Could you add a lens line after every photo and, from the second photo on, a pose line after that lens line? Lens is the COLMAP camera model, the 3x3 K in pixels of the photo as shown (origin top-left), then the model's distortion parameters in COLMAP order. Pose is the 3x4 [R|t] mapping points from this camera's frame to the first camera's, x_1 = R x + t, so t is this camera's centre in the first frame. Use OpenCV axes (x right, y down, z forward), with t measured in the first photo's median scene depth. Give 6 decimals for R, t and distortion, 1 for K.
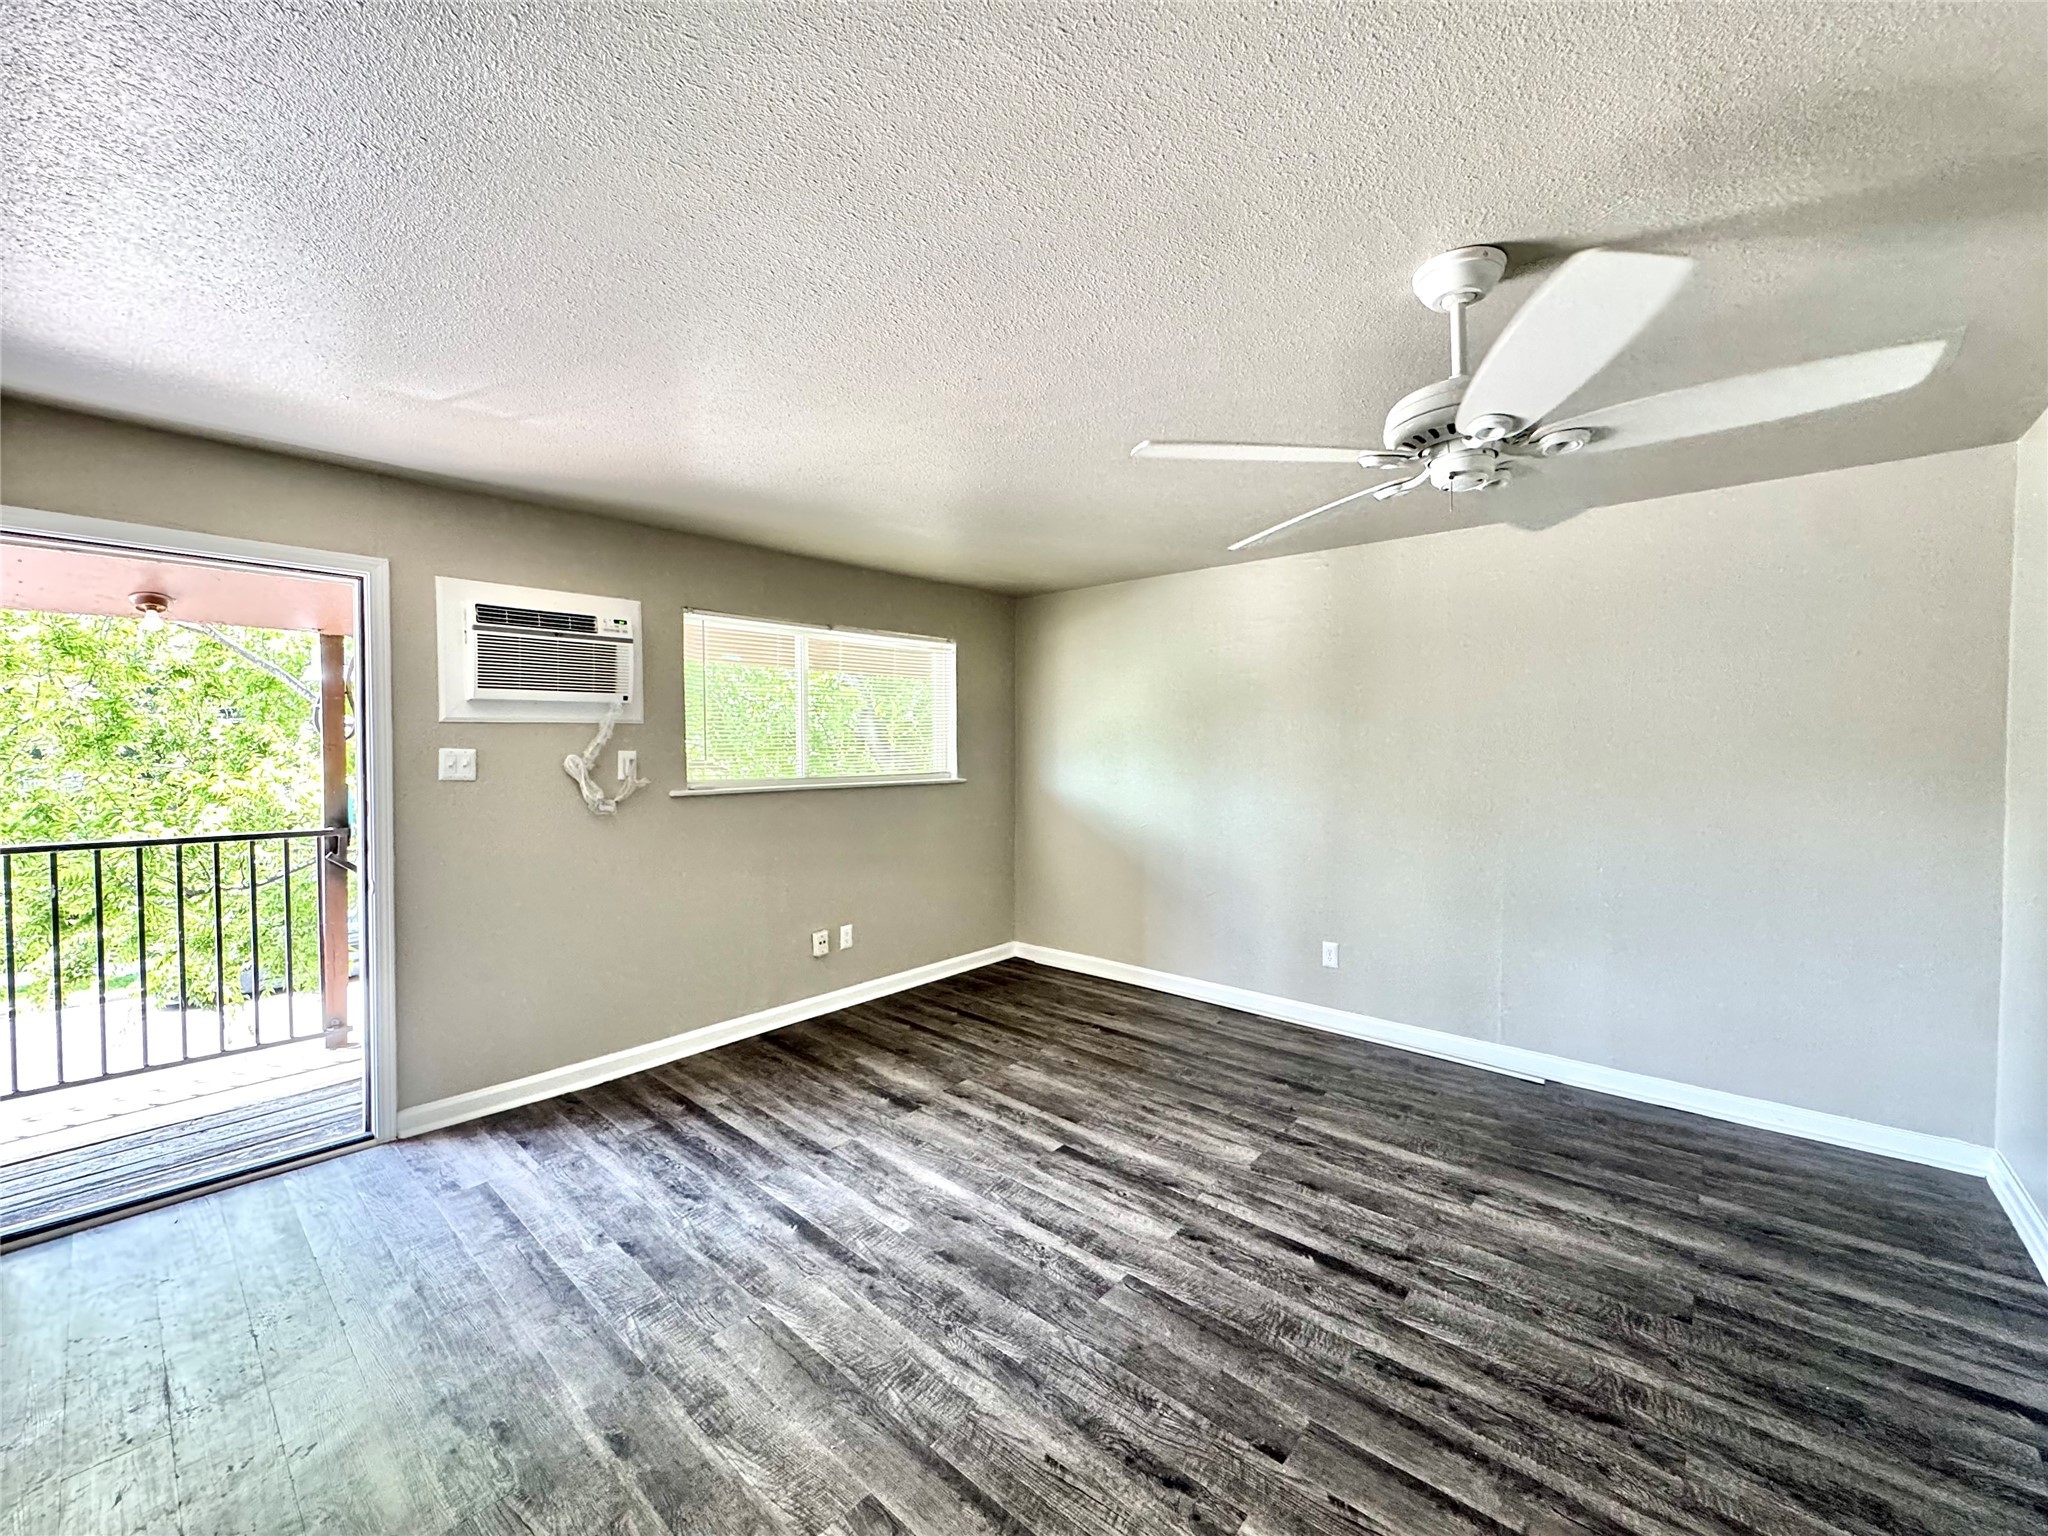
lens RADIAL K [[817.5, 0, 1027.6], [0, 817.5, 760.0], [0, 0, 1]] dist [-0.002155, 0.000062]
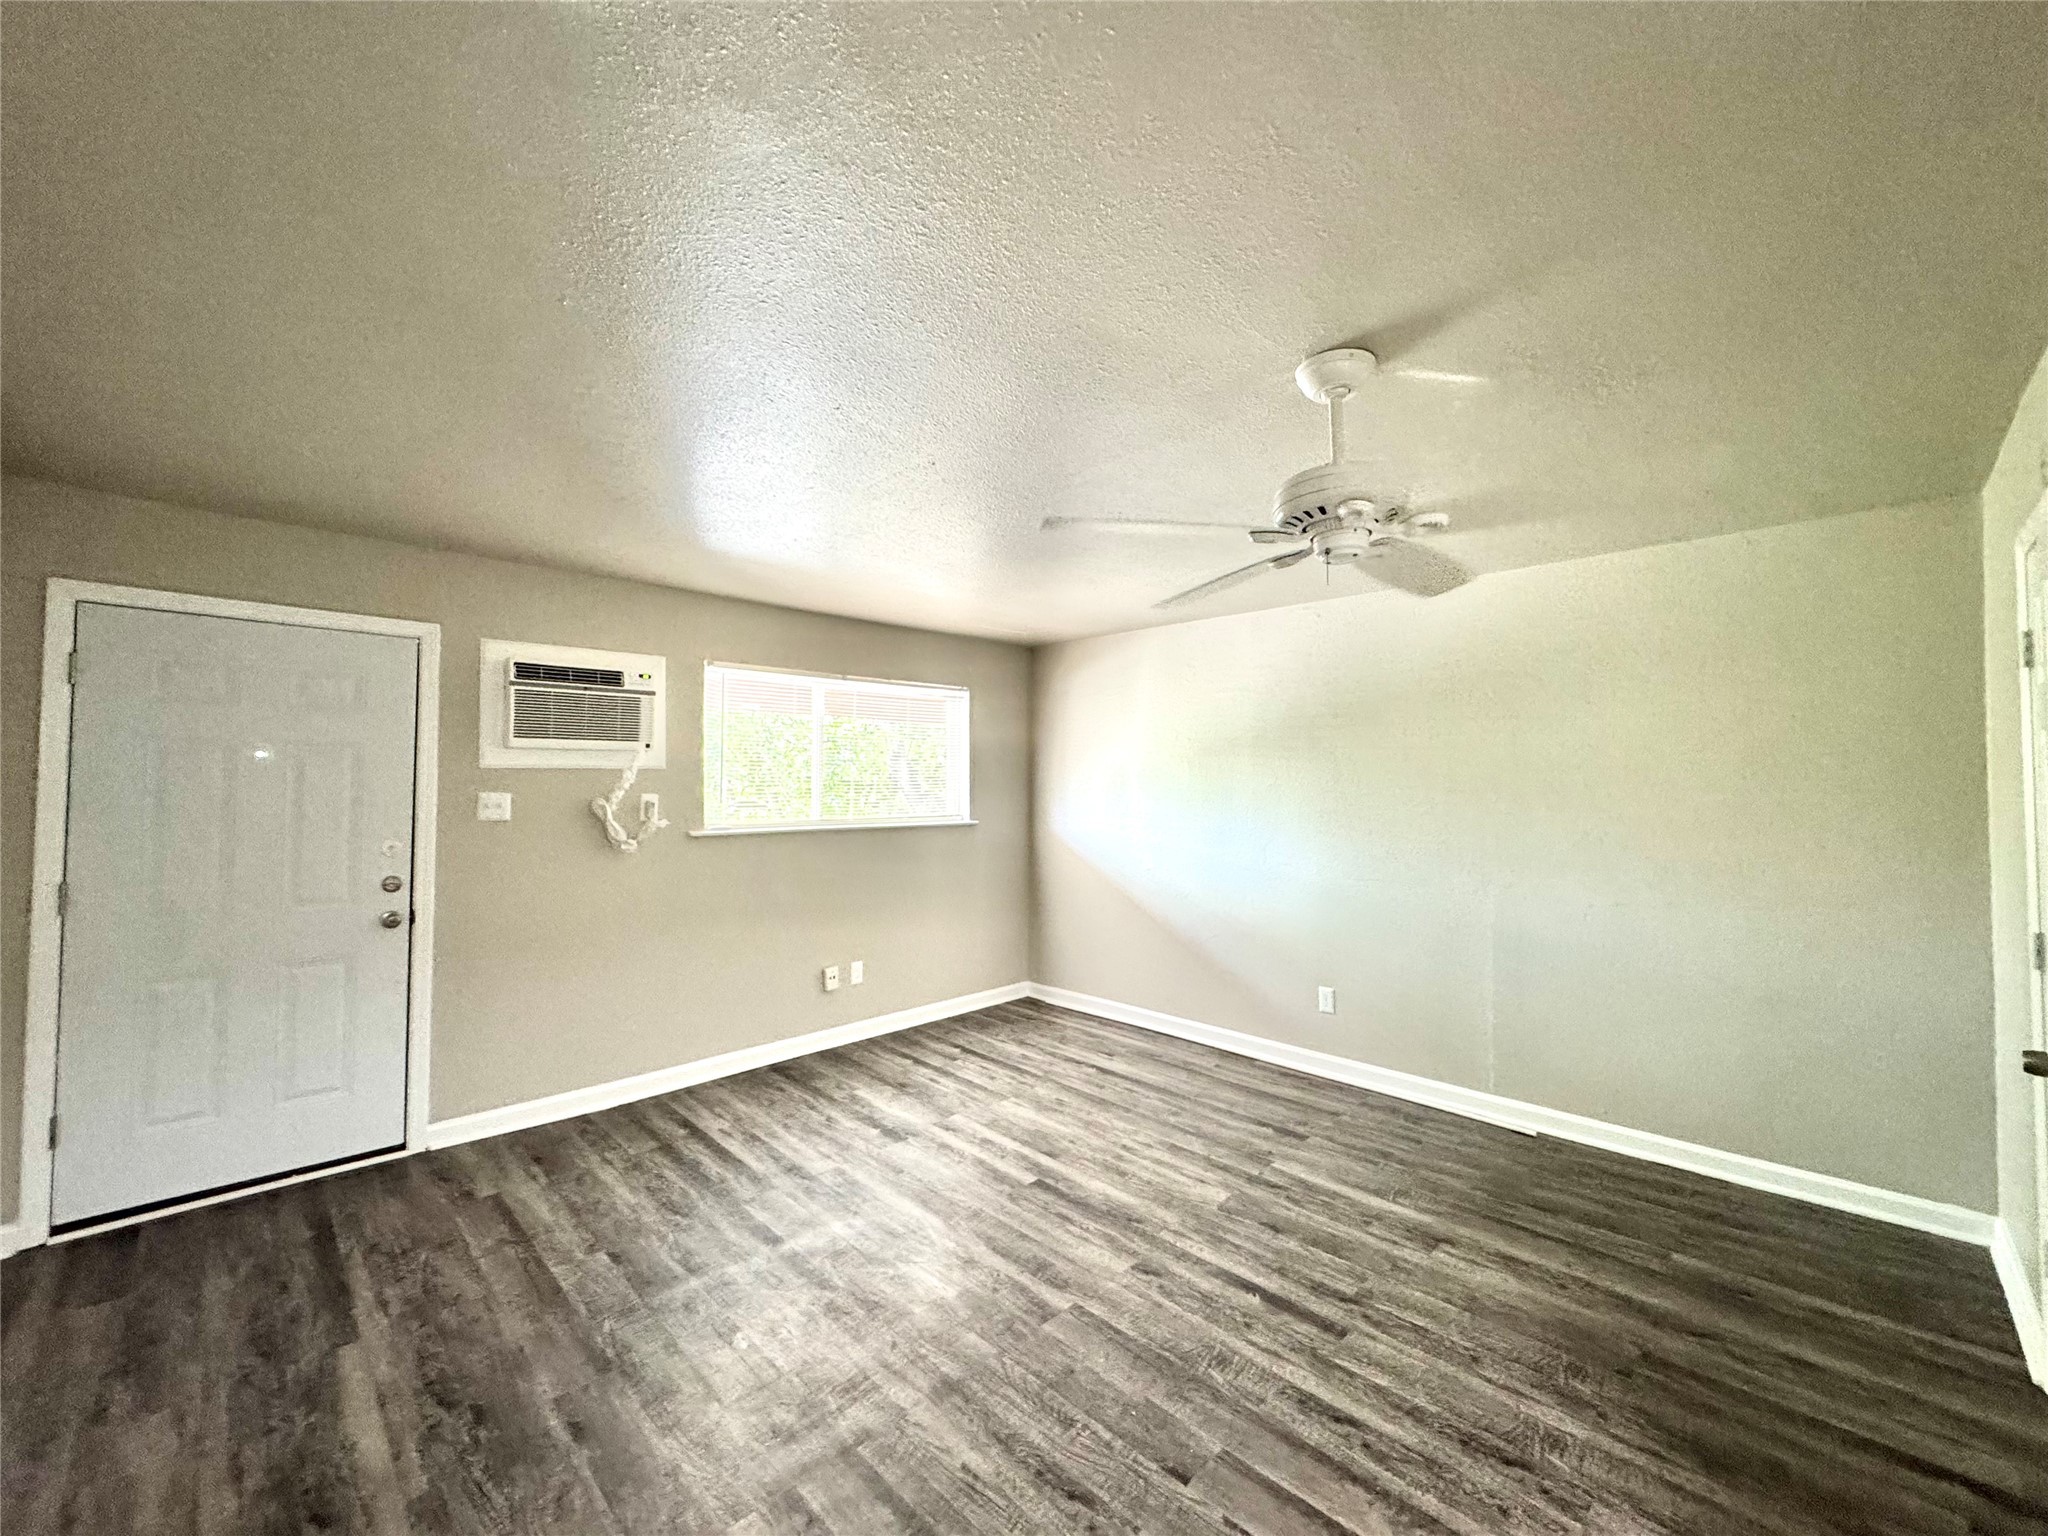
lens RADIAL K [[817.5, 0, 1027.3], [0, 817.5, 759.1], [0, 0, 1]] dist [-0.002155, 0.000062]
pose [[0.997557, 0.001054, -0.069846, 0.112038], [-0.004637, 0.998680, -0.051150, -0.006311], [0.069699, 0.051349, 0.996246, -0.061463]]
